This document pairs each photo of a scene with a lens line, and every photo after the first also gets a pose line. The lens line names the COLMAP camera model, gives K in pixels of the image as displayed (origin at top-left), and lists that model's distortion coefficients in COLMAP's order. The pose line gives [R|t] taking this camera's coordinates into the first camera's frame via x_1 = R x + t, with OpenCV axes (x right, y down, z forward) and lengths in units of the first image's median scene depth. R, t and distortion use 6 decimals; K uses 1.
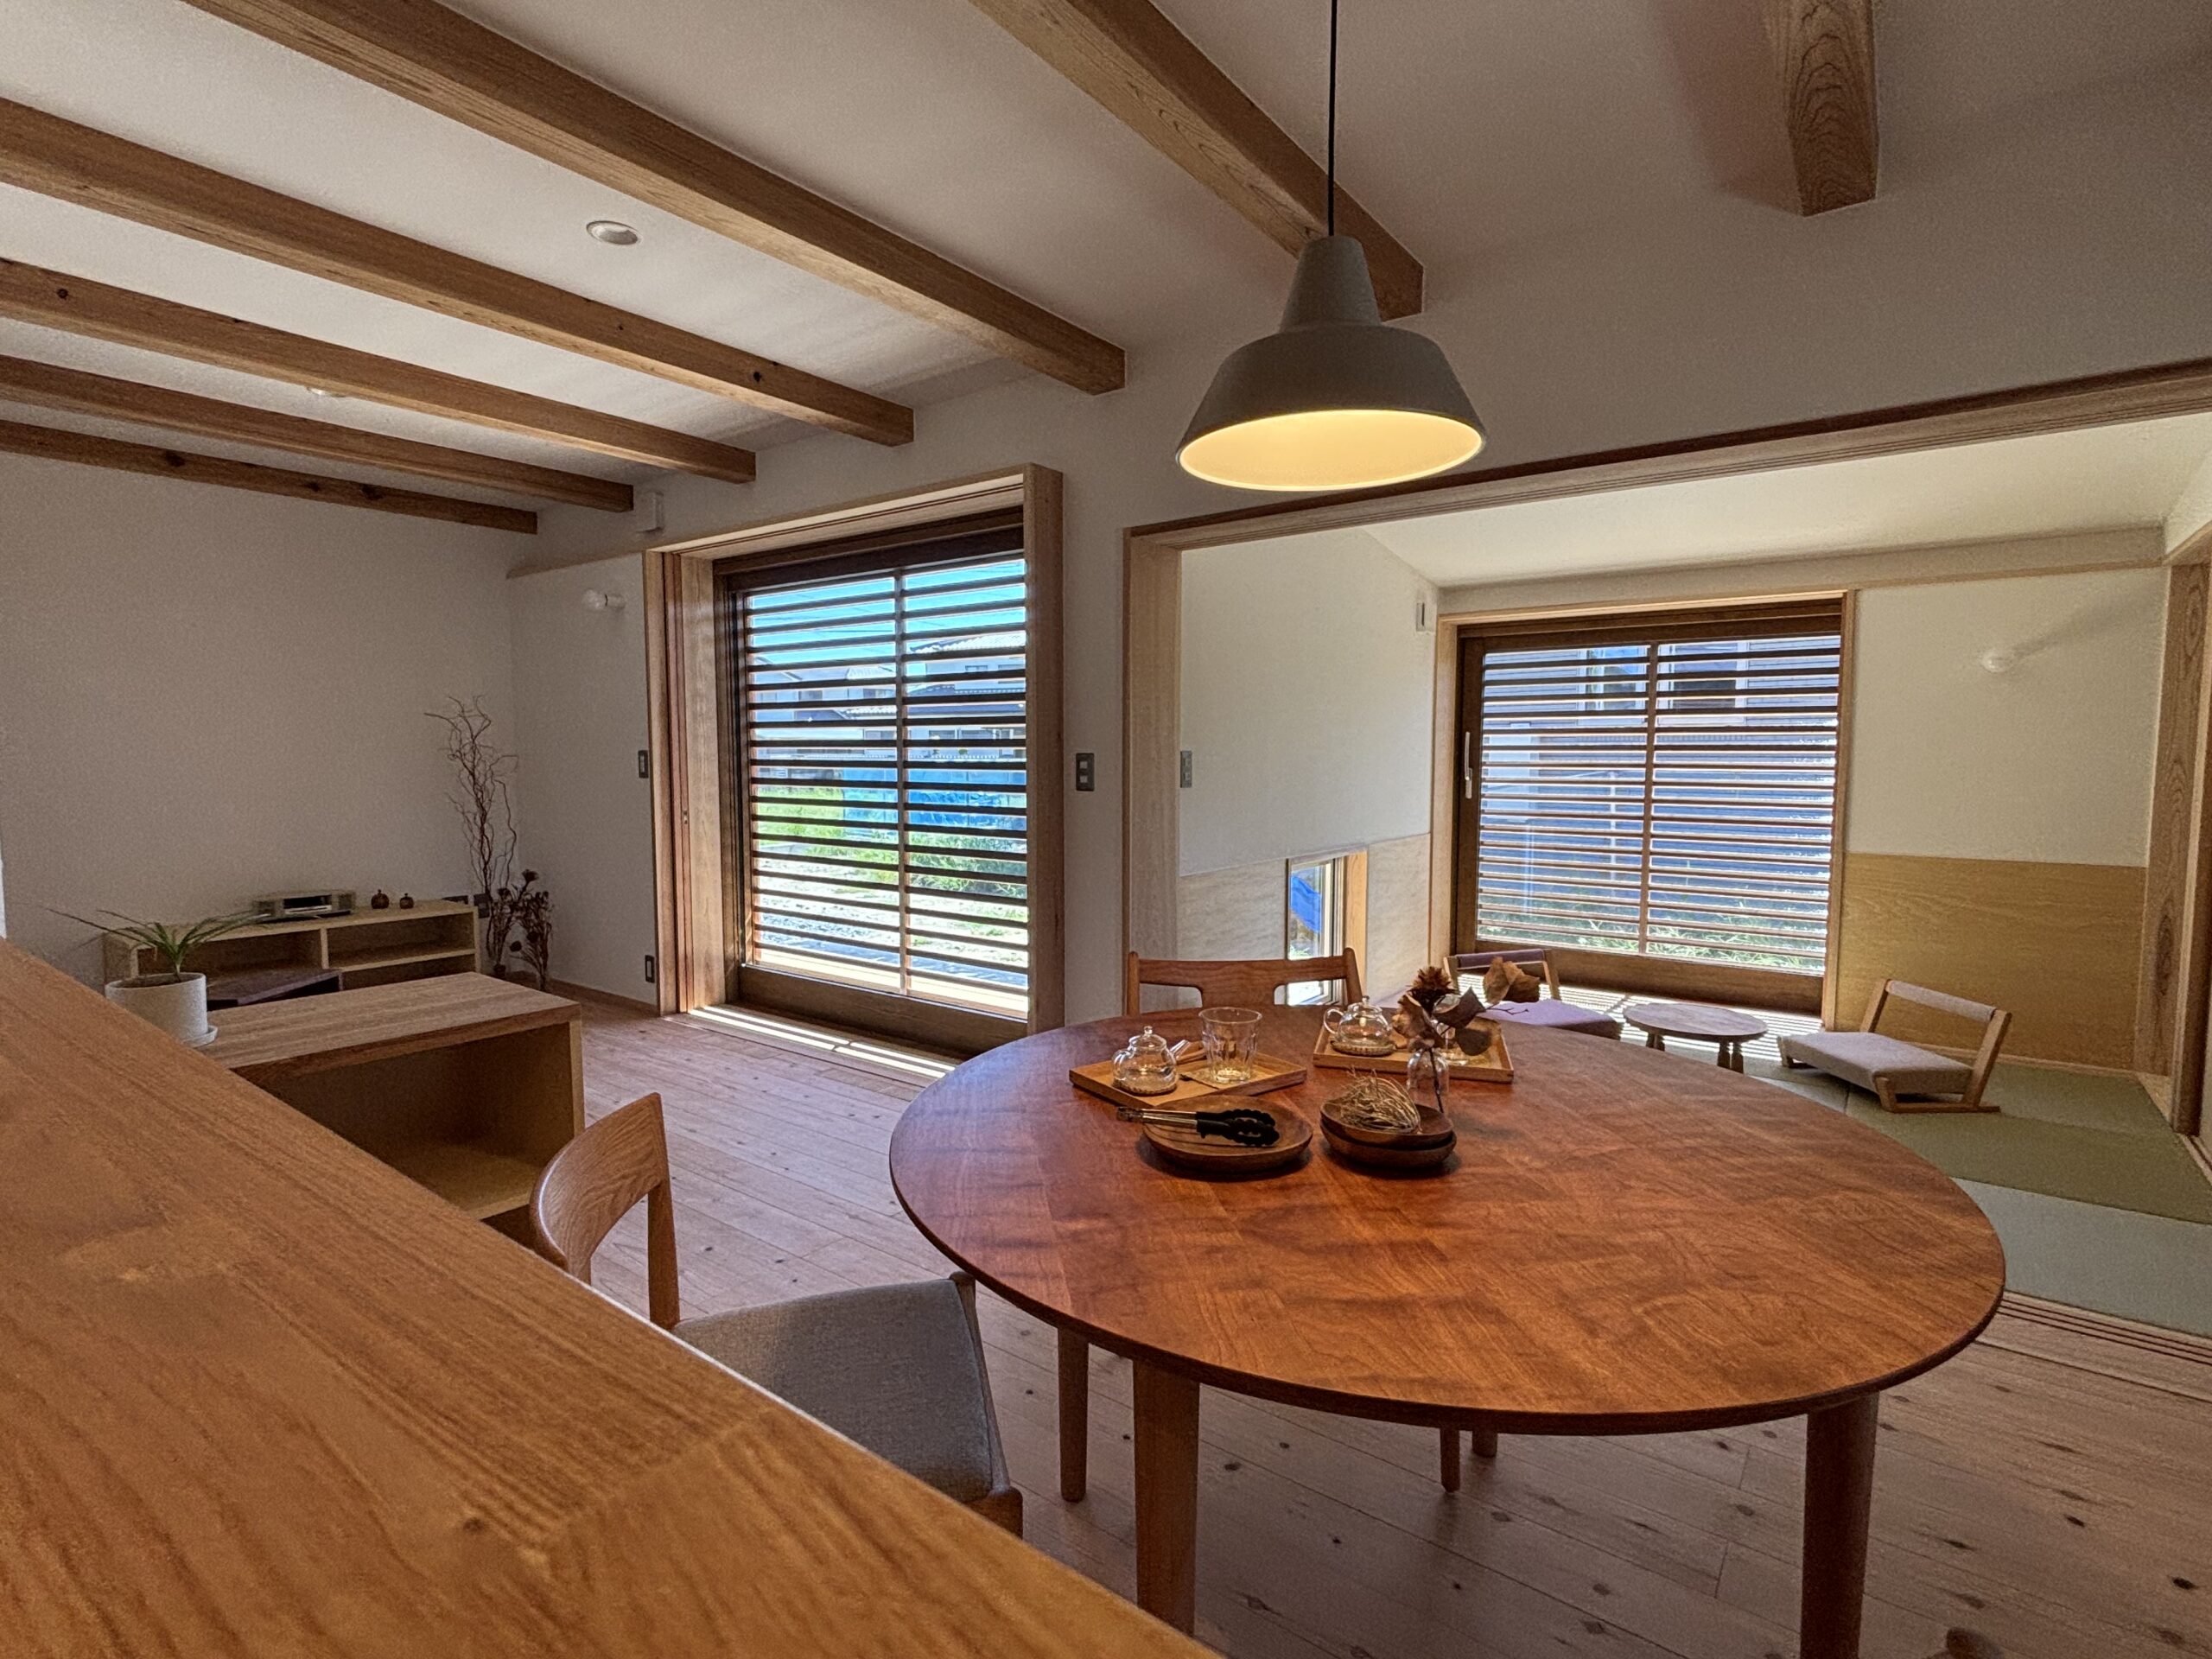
lens RADIAL K [[1076.4, 0, 1111.9], [0, 1076.4, 830.5], [0, 0, 1]] dist [0.000744, 0.000017]
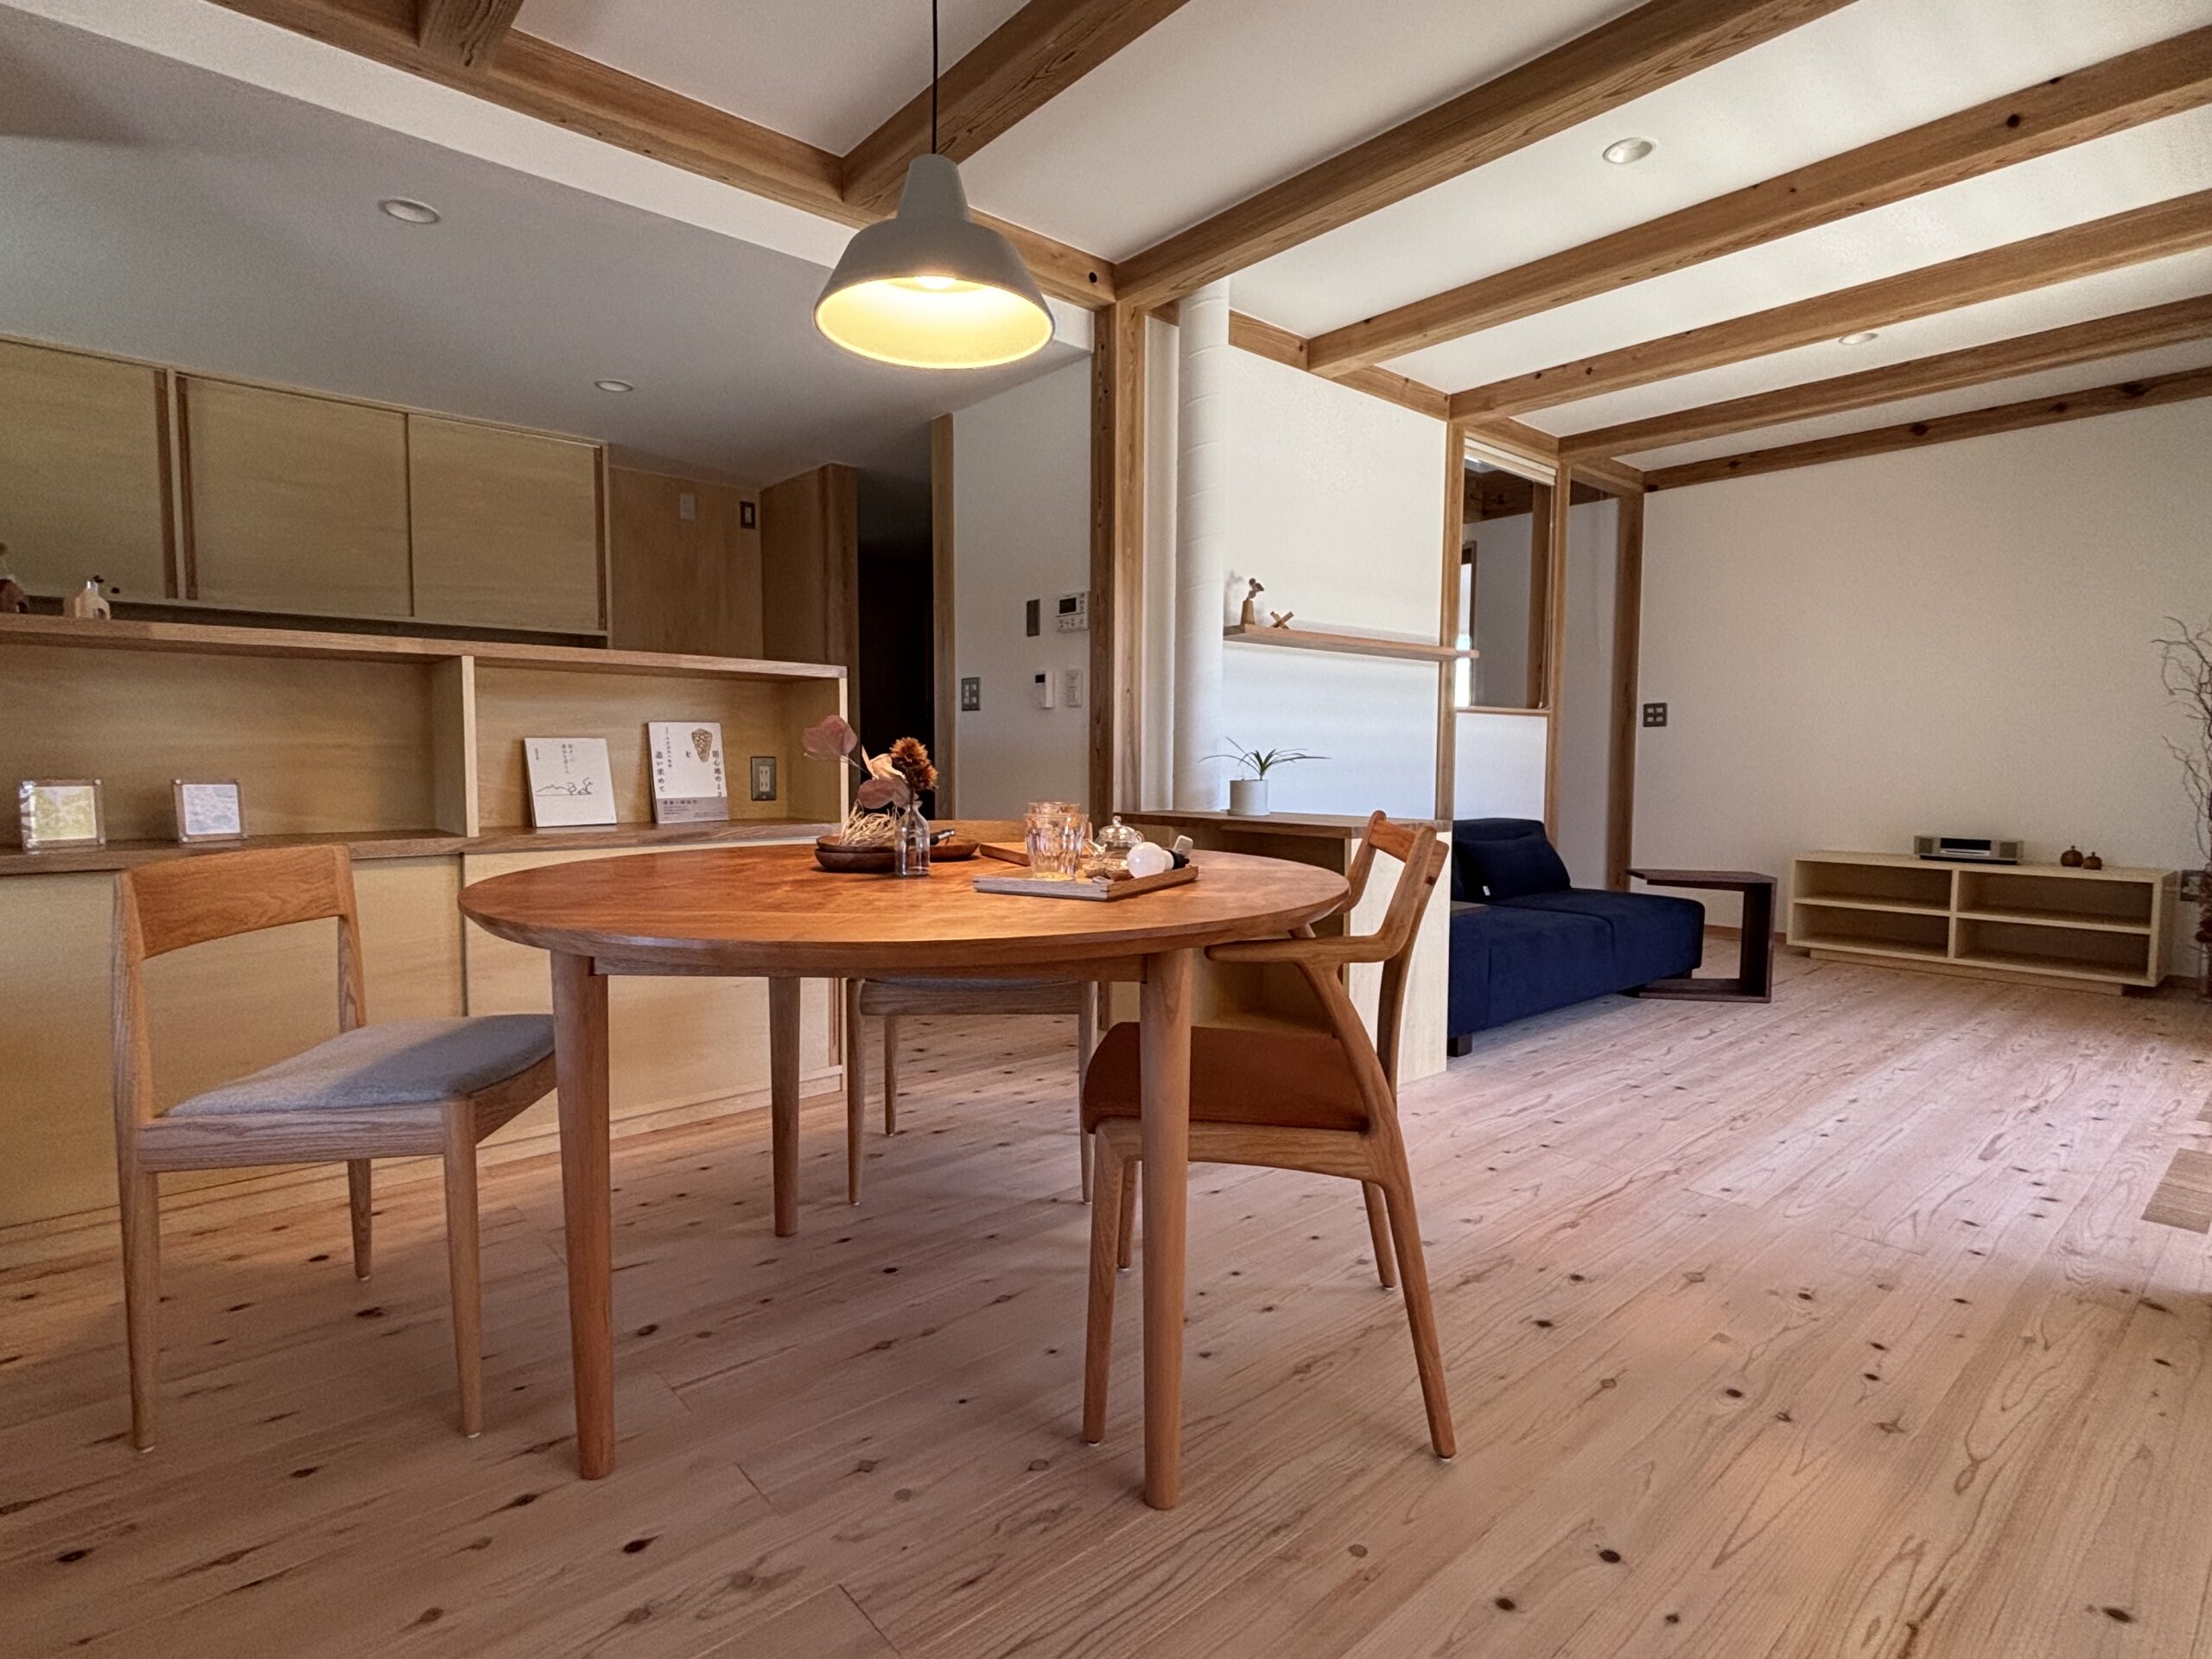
lens RADIAL K [[1109.4, 0, 1110.7], [0, 1109.4, 831.9], [0, 0, 1]] dist [-0.000367, -0.000083]
pose [[-0.207135, 0.064870, -0.976159, 0.414810], [-0.070789, 0.994190, 0.081089, 0.028440], [0.975748, 0.085898, -0.201340, 0.445657]]
